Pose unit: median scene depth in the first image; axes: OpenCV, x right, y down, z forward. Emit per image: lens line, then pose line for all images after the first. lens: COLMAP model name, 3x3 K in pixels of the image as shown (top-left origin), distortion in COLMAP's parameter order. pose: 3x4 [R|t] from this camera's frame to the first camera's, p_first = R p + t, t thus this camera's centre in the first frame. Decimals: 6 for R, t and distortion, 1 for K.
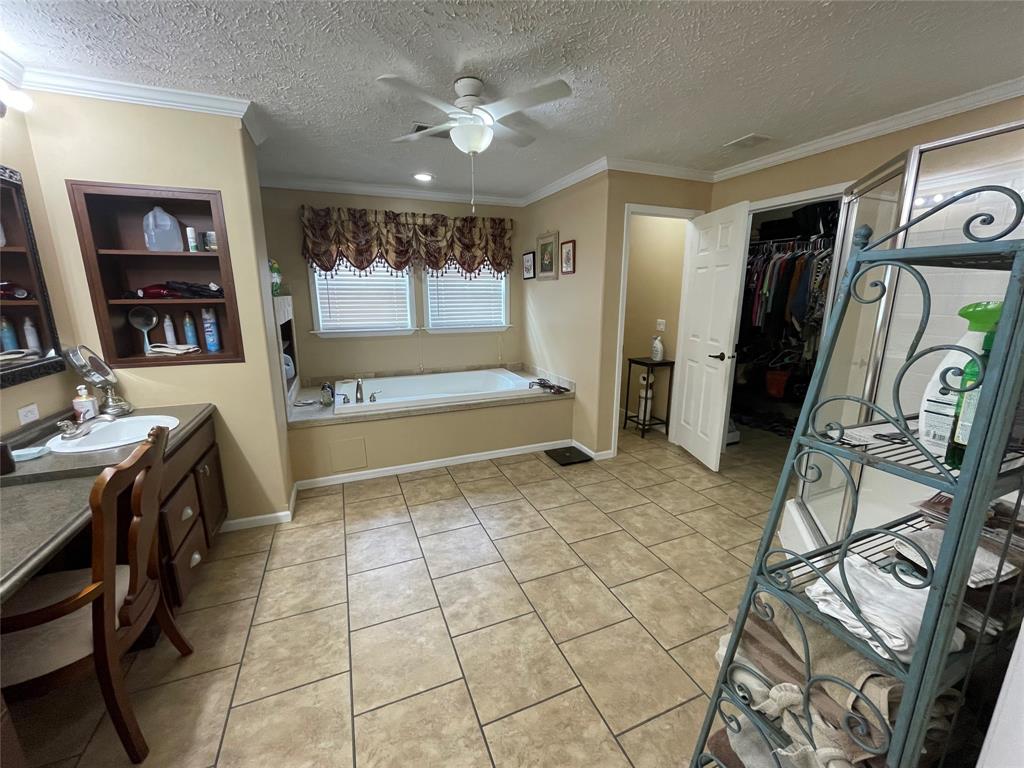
lens RADIAL K [[414.8, 0, 512.6], [0, 414.8, 386.0], [0, 0, 1]] dist [-0.001586, -0.000010]
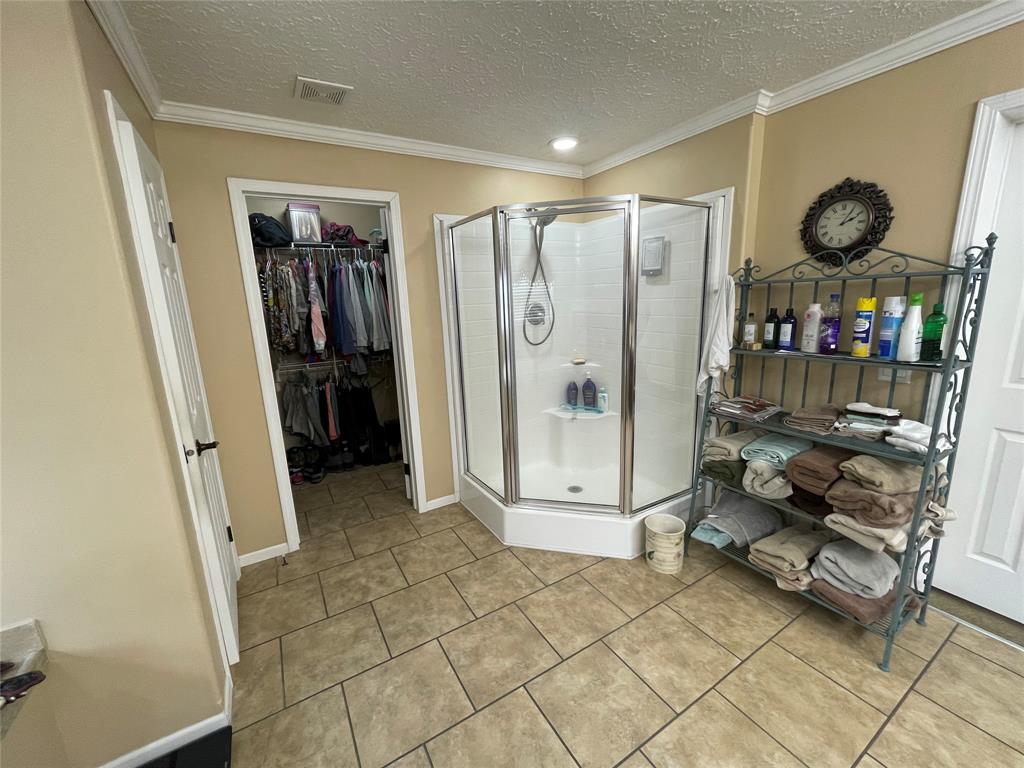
lens RADIAL K [[414.8, 0, 513.1], [0, 414.8, 382.7], [0, 0, 1]] dist [-0.001586, -0.000010]
pose [[-0.154685, -0.199297, 0.967654, -0.235699], [0.248837, 0.940007, 0.233381, -0.225217], [-0.956114, 0.276888, -0.095812, 0.914039]]
